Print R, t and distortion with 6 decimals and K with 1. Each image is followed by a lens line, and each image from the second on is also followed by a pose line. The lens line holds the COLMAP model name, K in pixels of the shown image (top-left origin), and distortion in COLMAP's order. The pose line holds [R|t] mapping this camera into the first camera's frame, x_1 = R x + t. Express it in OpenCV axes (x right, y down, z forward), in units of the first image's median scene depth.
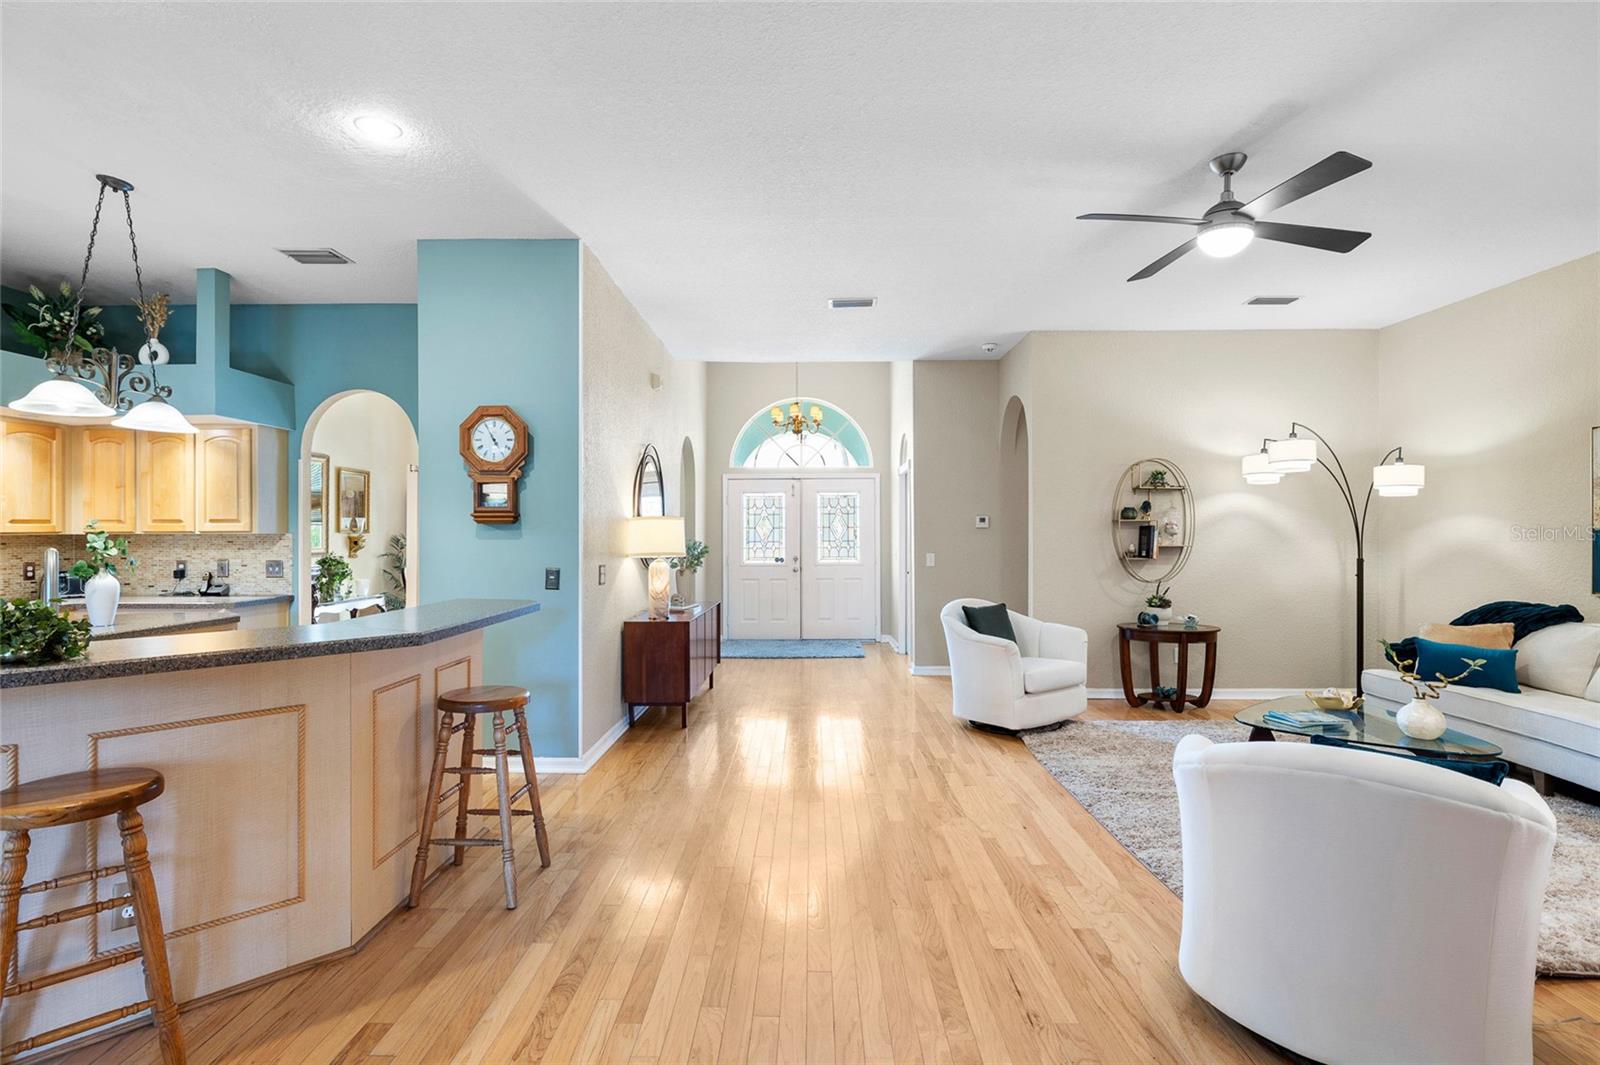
lens RADIAL K [[765.1, 0, 801.2], [0, 765.1, 530.3], [0, 0, 1]] dist [-0.003235, 0.000728]
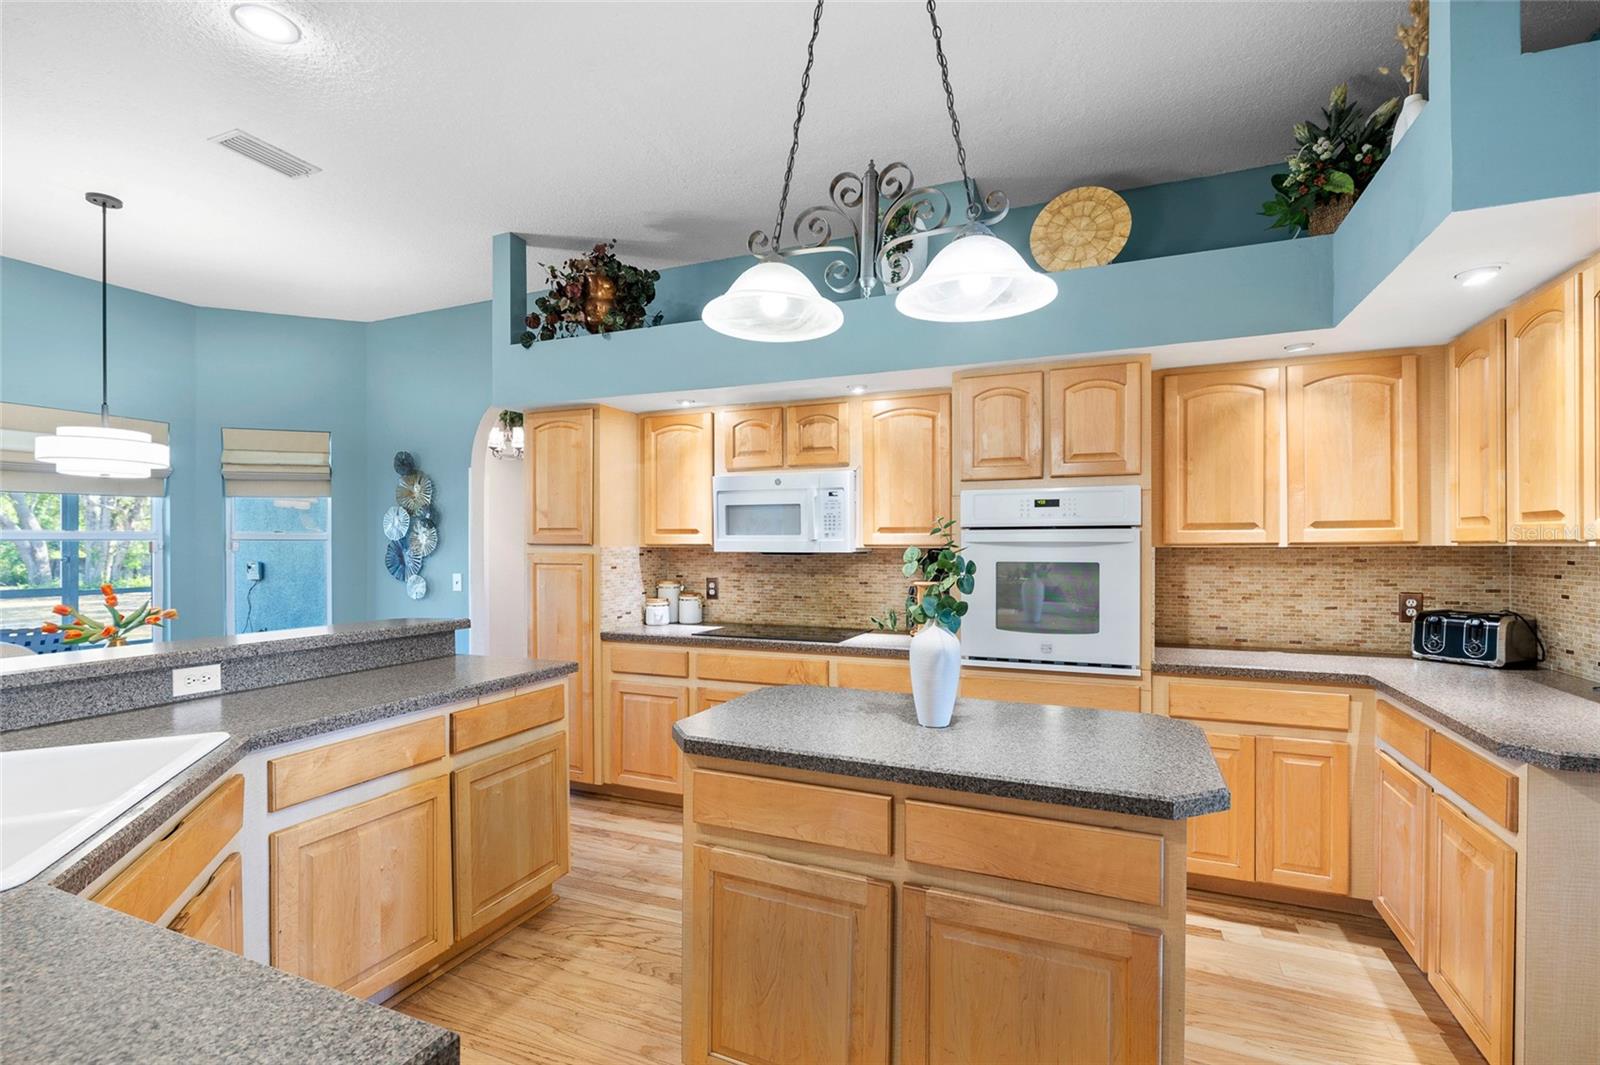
lens RADIAL K [[722.6, 0, 802.0], [0, 722.6, 546.7], [0, 0, 1]] dist [-0.002124, 0.000083]
pose [[-0.372978, 0.005521, -0.927824, -0.313307], [0.003996, 0.999983, 0.004344, 0.001800], [0.927832, -0.002087, -0.372993, 0.773947]]
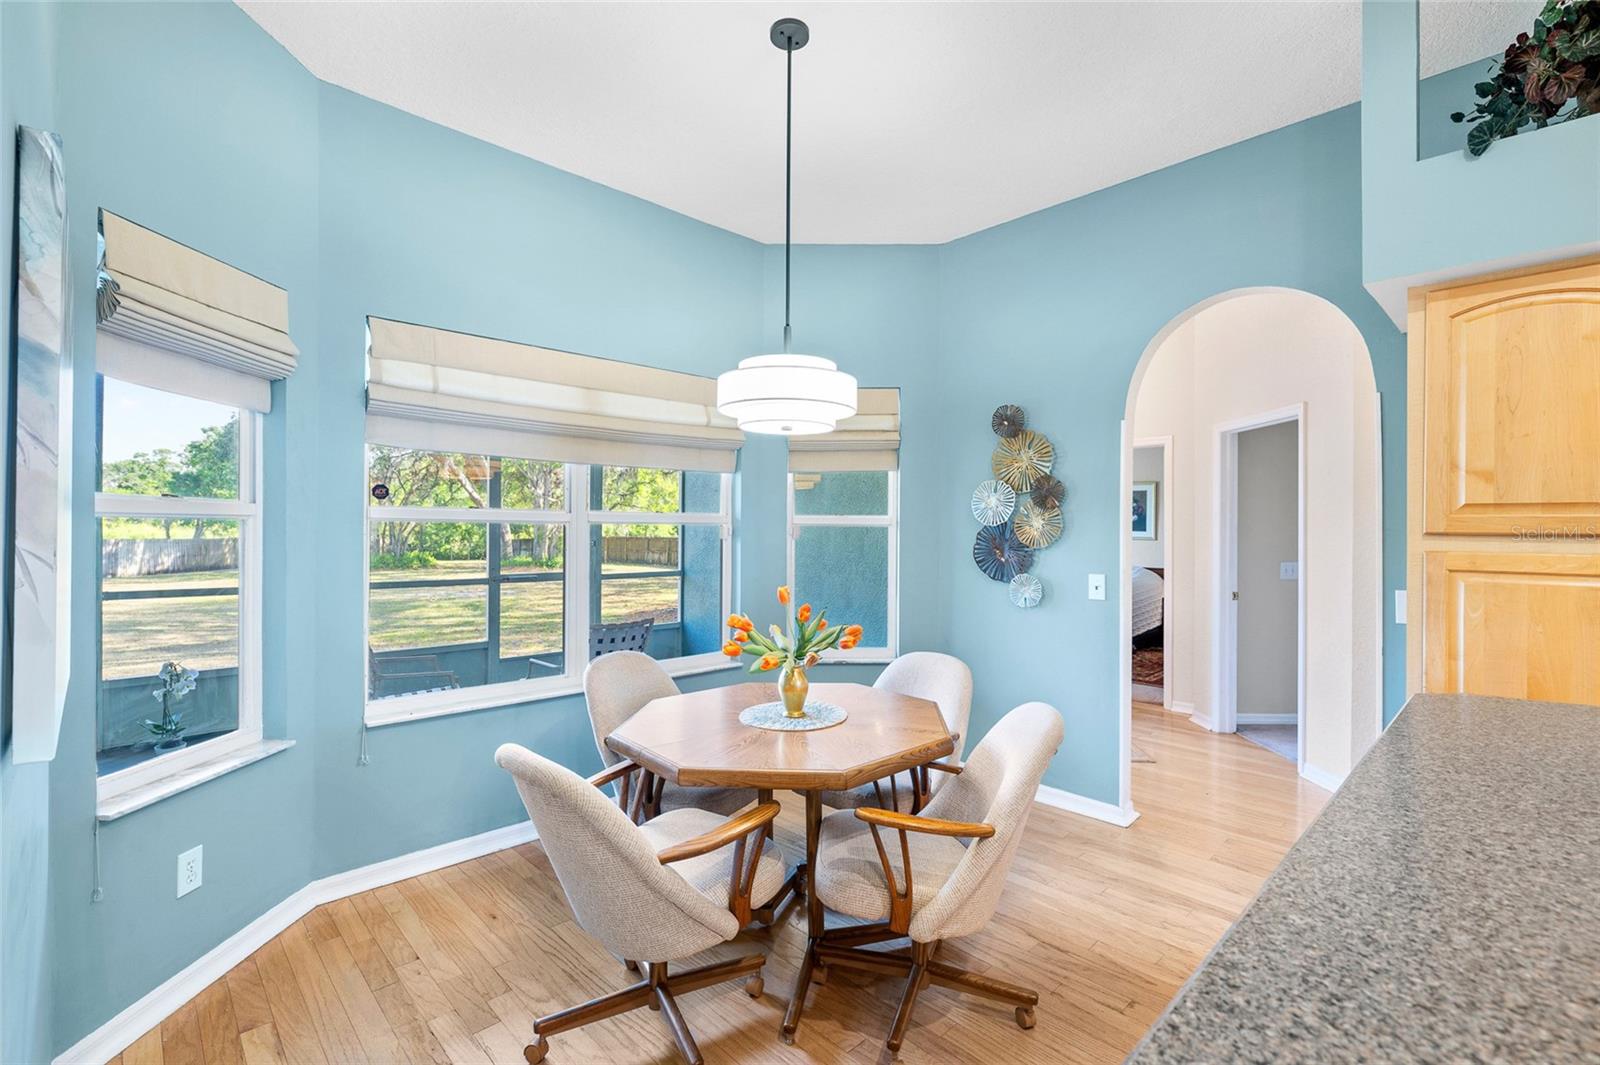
lens RADIAL K [[714.9, 0, 801.9], [0, 714.9, 529.0], [0, 0, 1]] dist [-0.003687, -0.000265]
pose [[-0.710550, -0.004652, -0.703631, -0.376283], [-0.004508, 0.999988, -0.002059, 0.000571], [0.703632, 0.001709, -0.710562, 0.265559]]
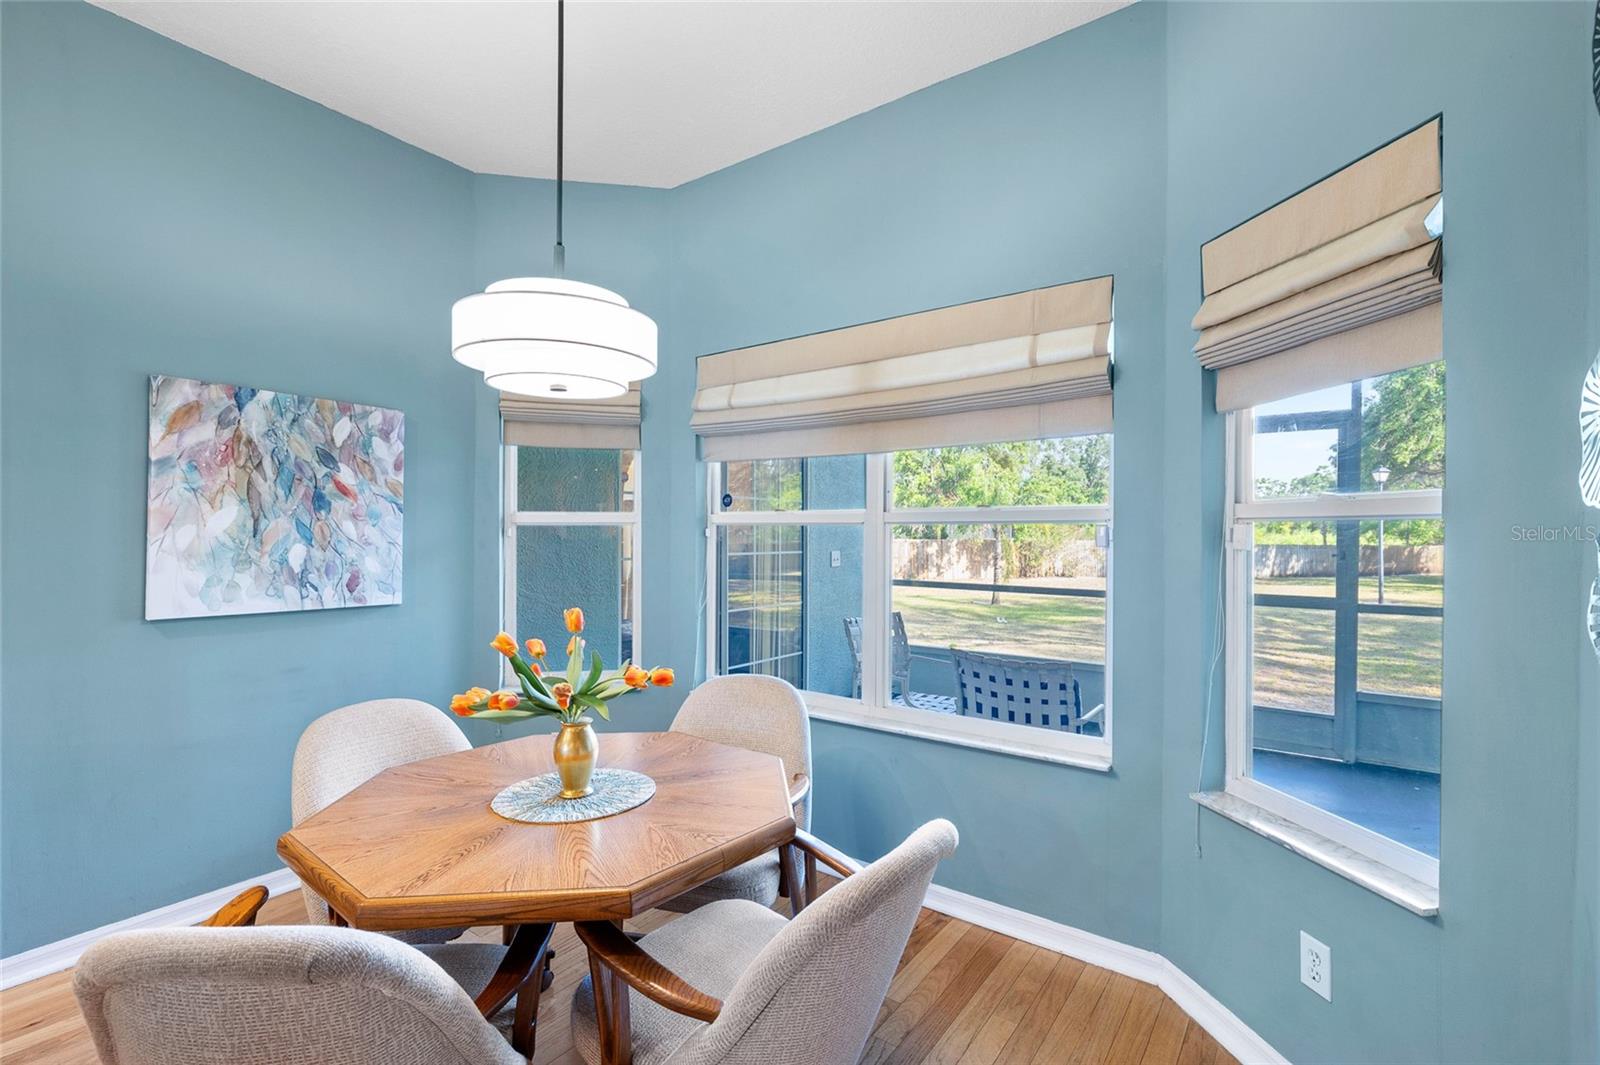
lens RADIAL K [[722.6, 0, 802.0], [0, 722.6, 546.7], [0, 0, 1]] dist [-0.002124, 0.000083]
pose [[-0.810069, -0.016814, 0.586094, -0.976351], [-0.005722, 0.999768, 0.020773, 0.000072], [-0.586307, 0.013474, -0.809977, 0.137902]]
